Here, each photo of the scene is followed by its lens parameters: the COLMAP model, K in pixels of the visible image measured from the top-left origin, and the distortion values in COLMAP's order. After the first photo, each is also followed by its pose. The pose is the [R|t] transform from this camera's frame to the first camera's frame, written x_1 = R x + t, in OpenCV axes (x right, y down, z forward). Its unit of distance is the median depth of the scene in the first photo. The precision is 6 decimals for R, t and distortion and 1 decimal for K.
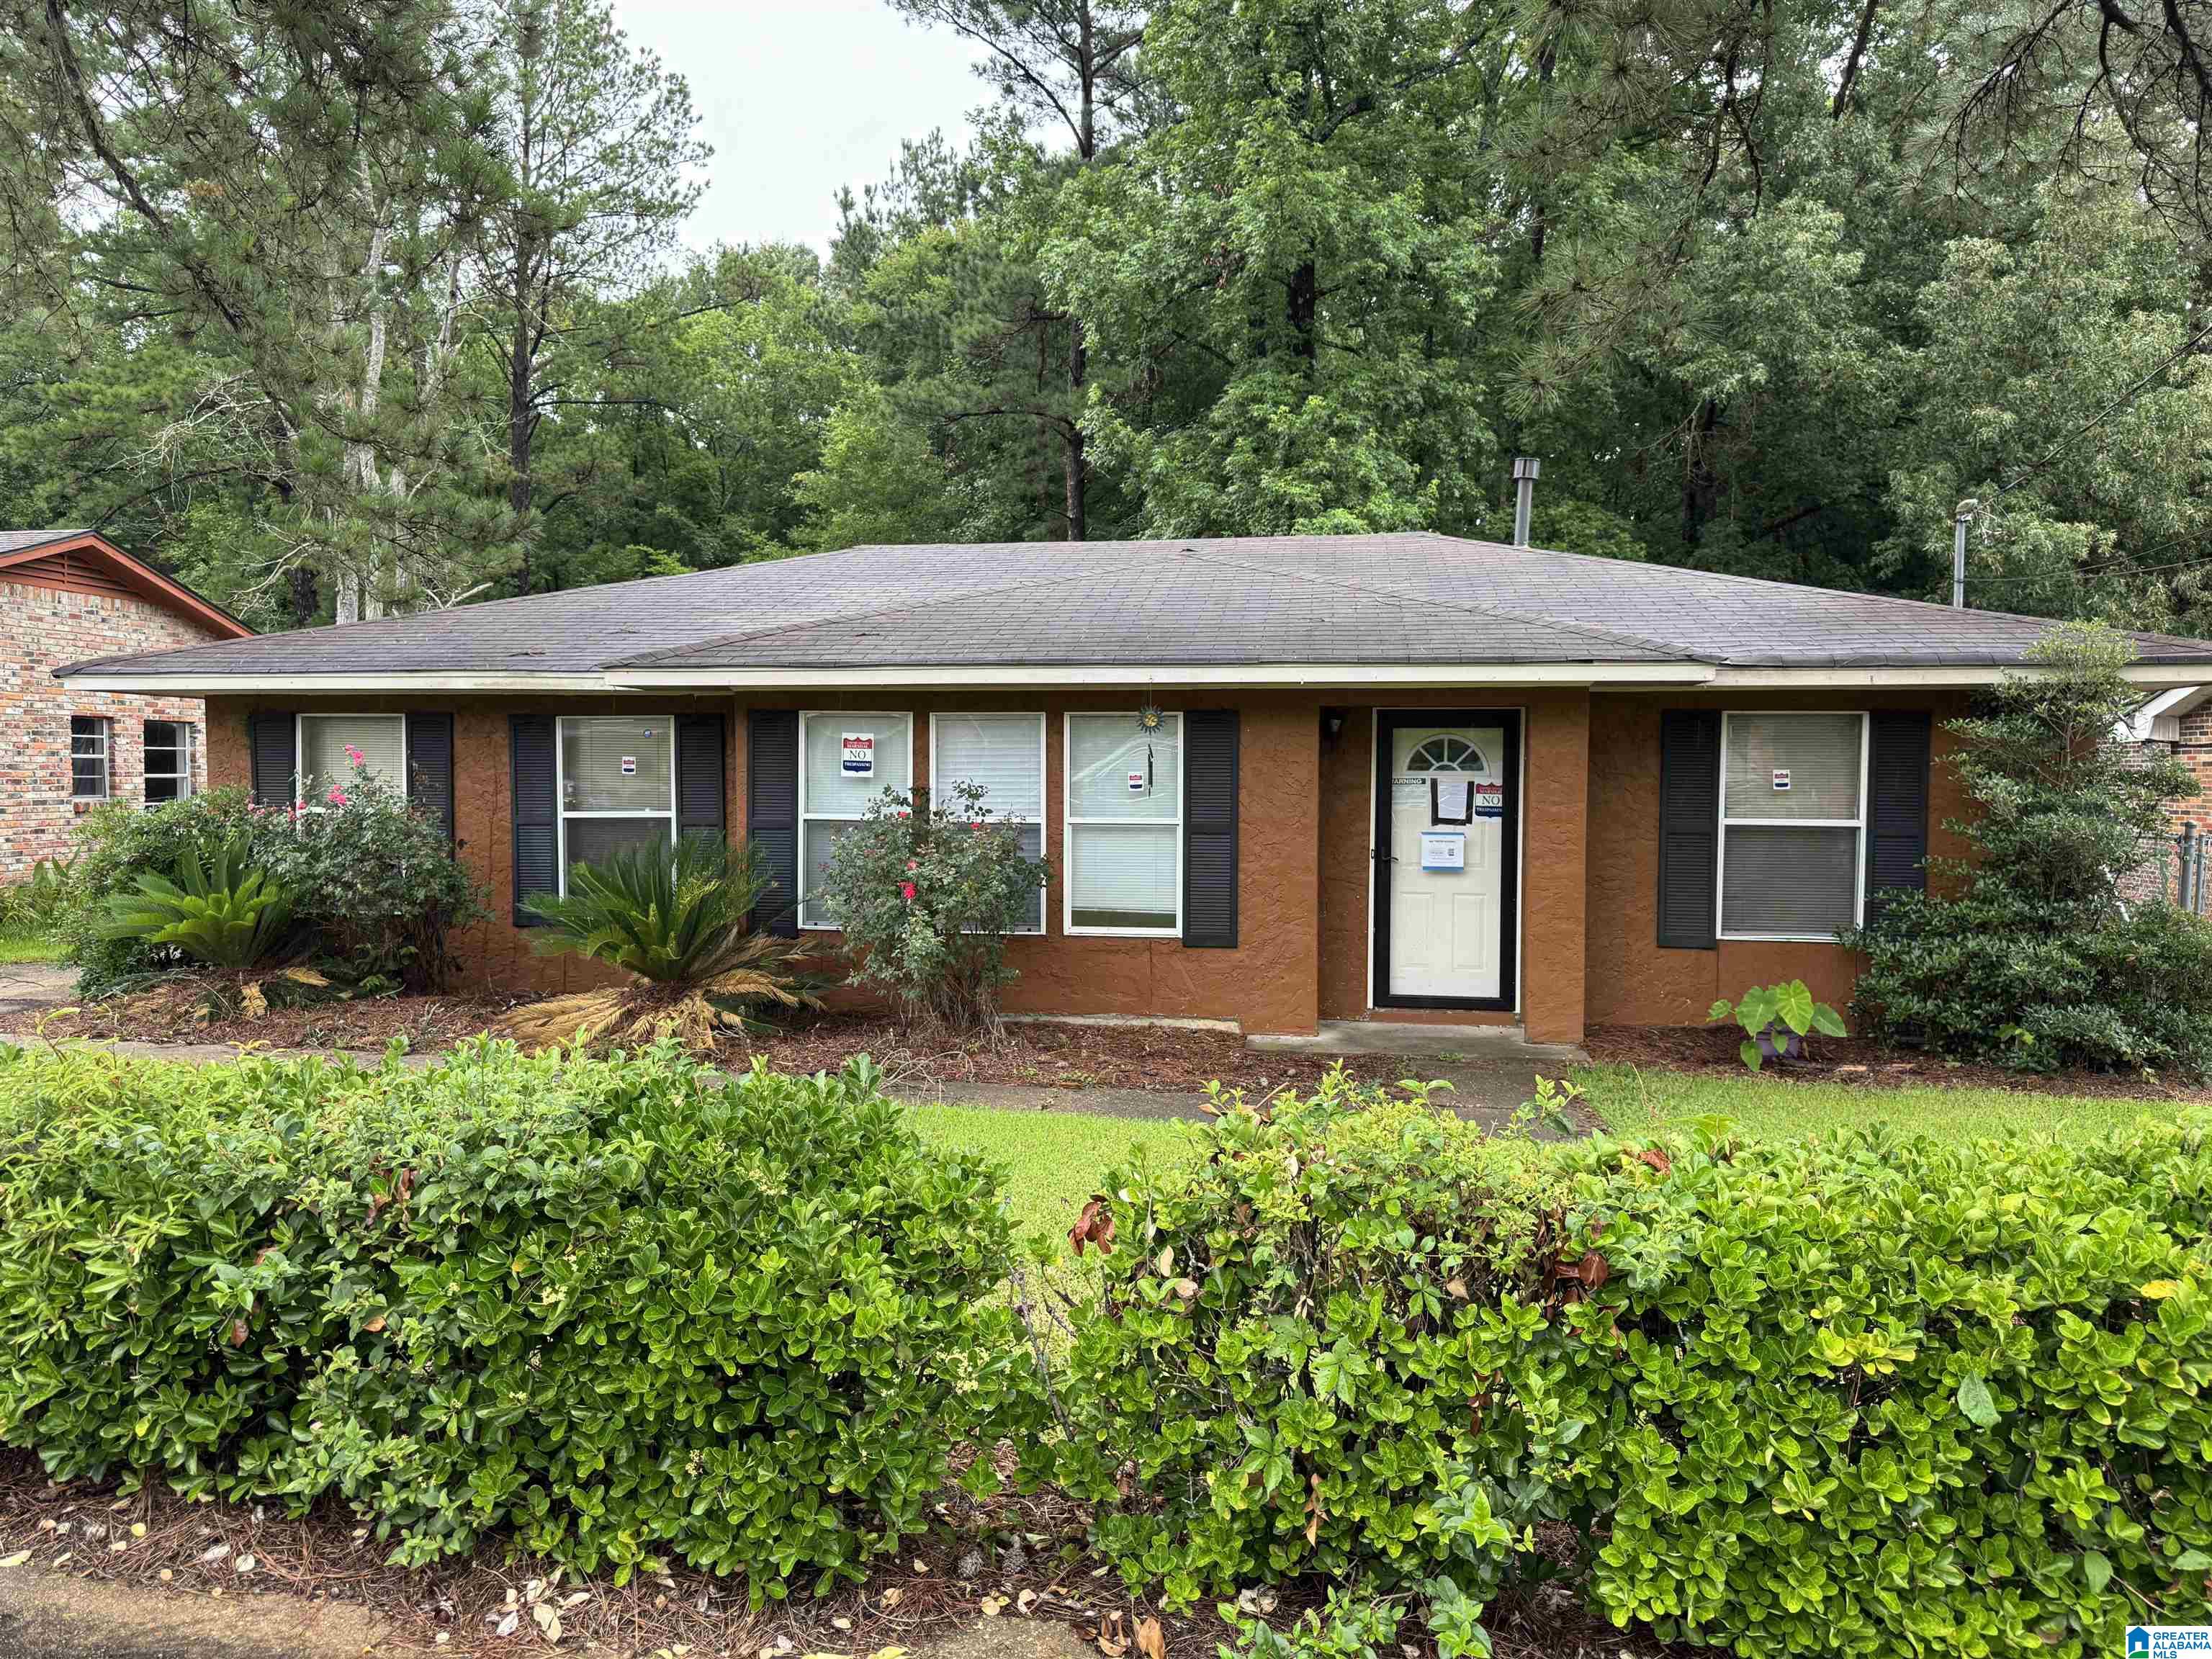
lens RADIAL K [[1634.7, 0, 1106.0], [0, 1634.7, 829.5], [0, 0, 1]] dist [0.045839, -0.025216]
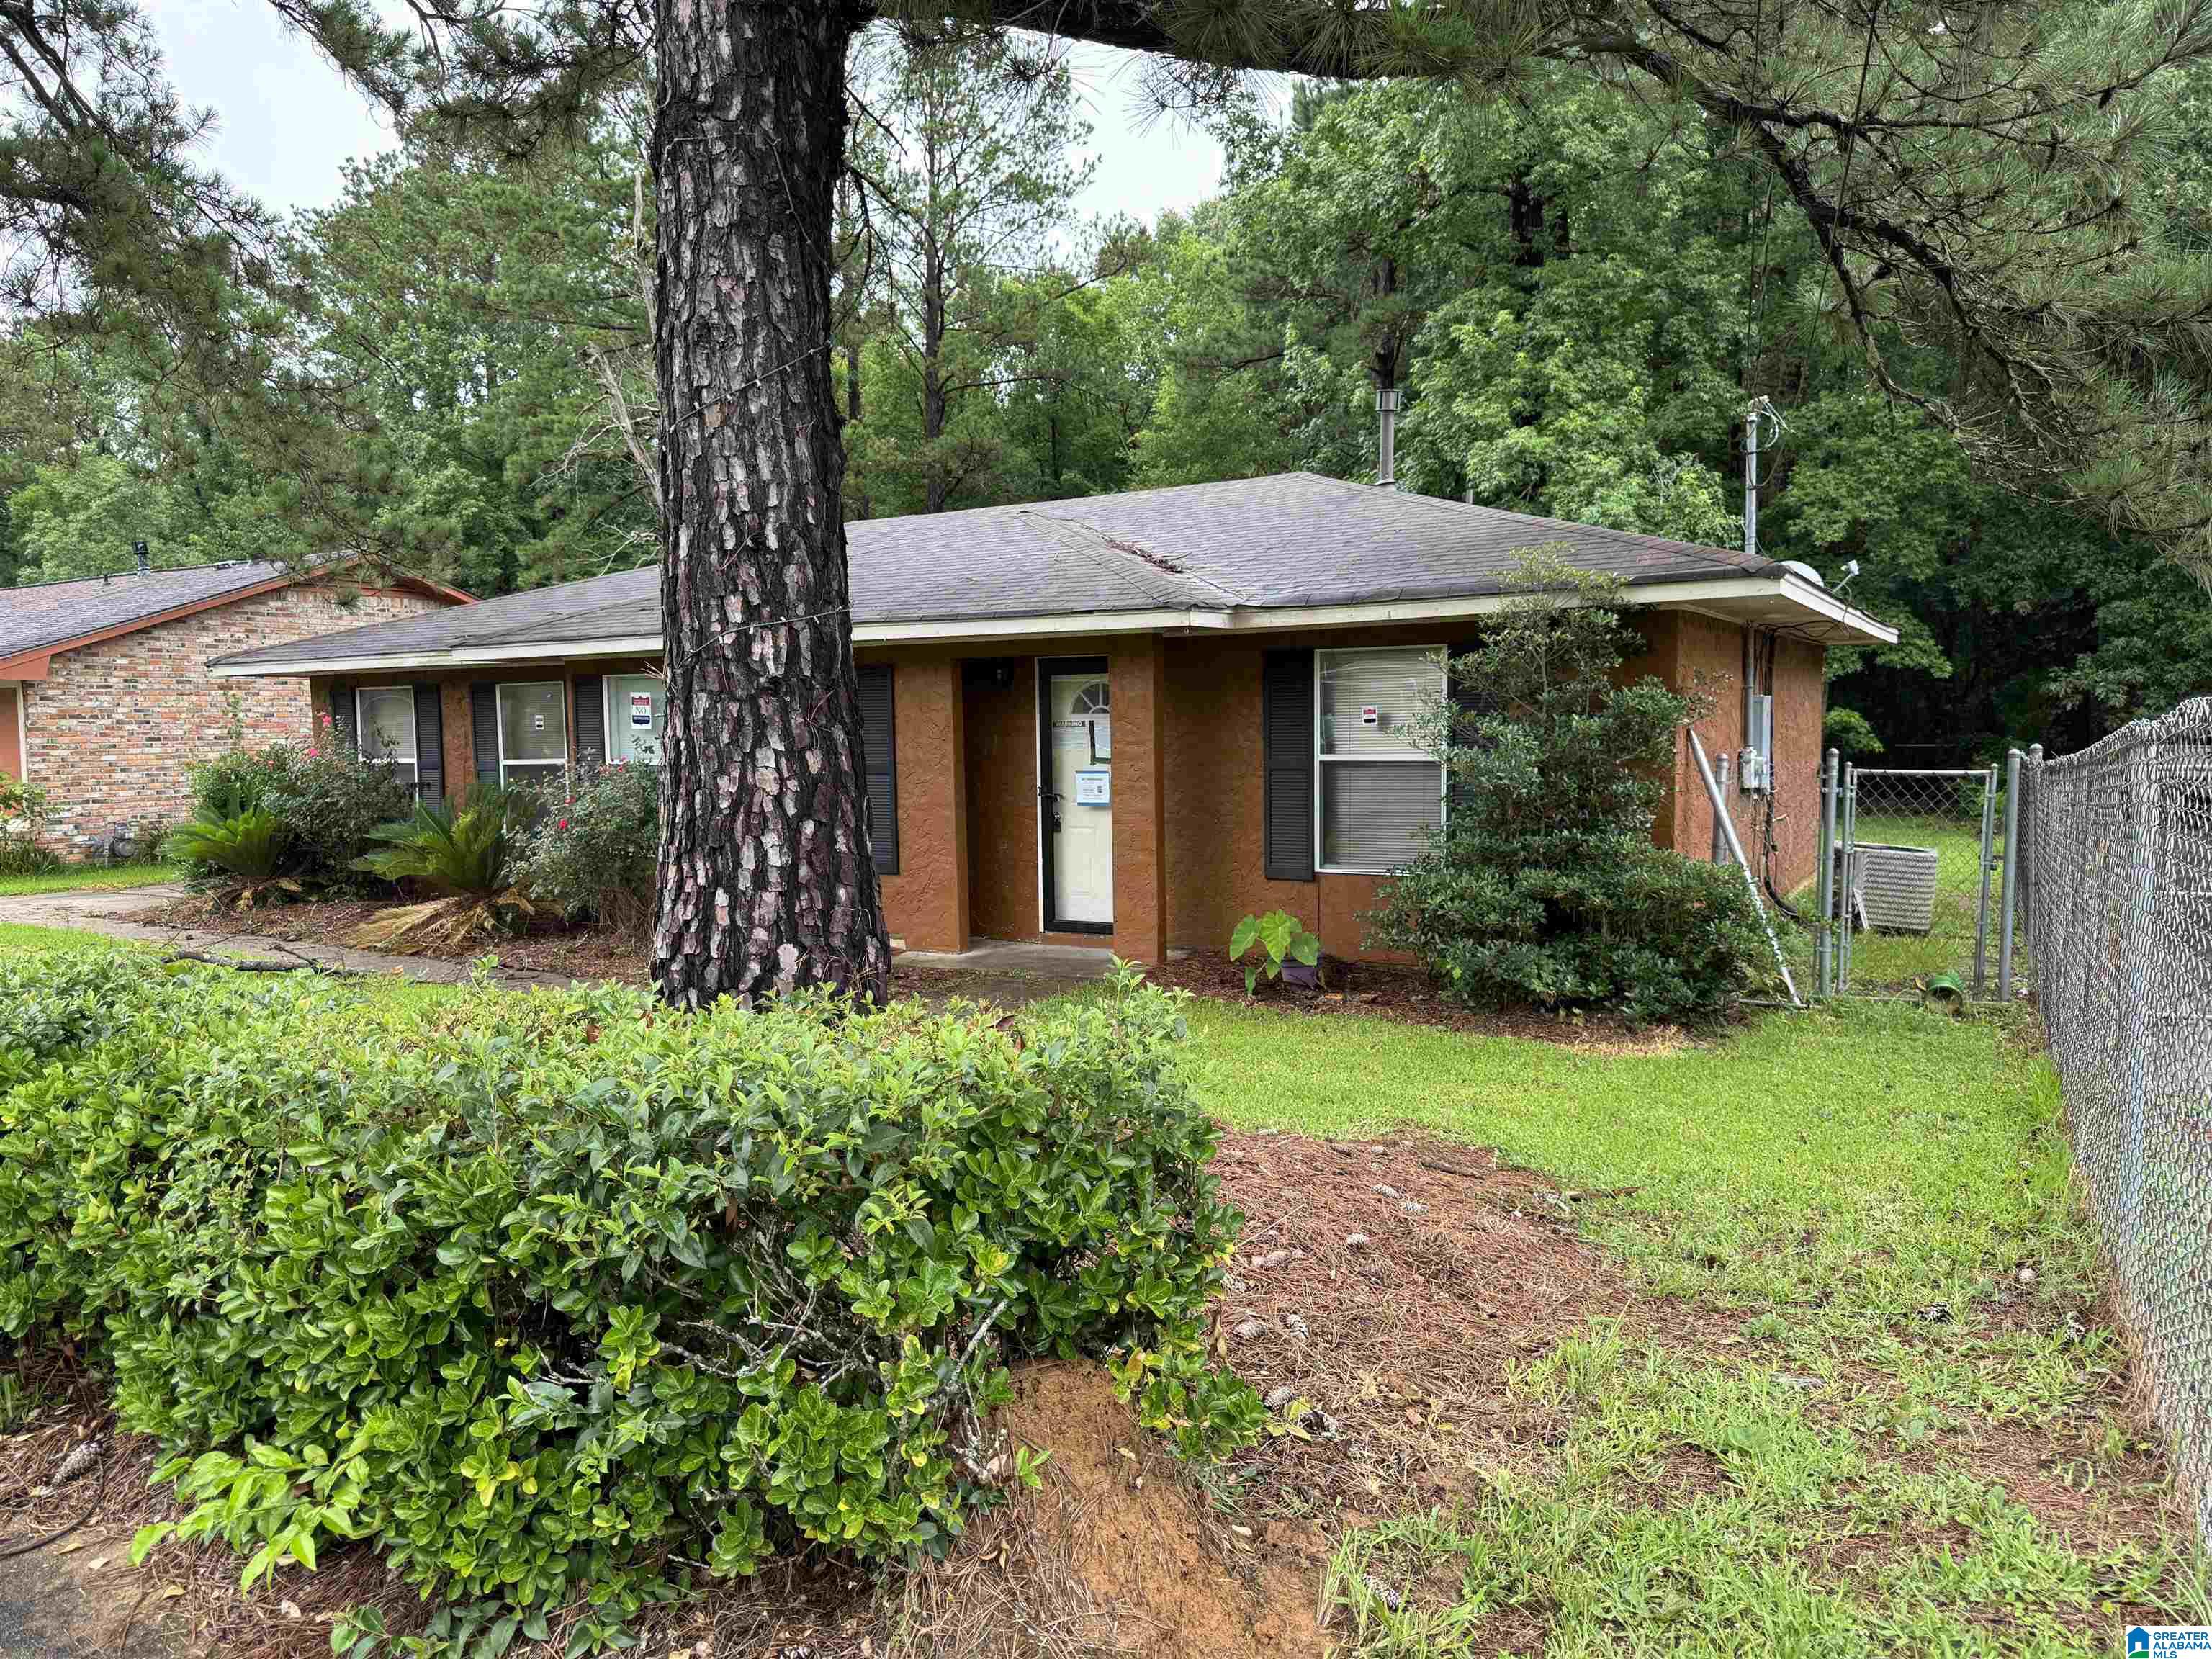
lens RADIAL K [[1634.7, 0, 1106.0], [0, 1634.7, 829.5], [0, 0, 1]] dist [0.045839, -0.025216]
pose [[0.923599, 0.004629, -0.383333, 0.631407], [0.011690, 0.999122, 0.040232, -0.002648], [0.383183, -0.041639, 0.922734, 0.008174]]
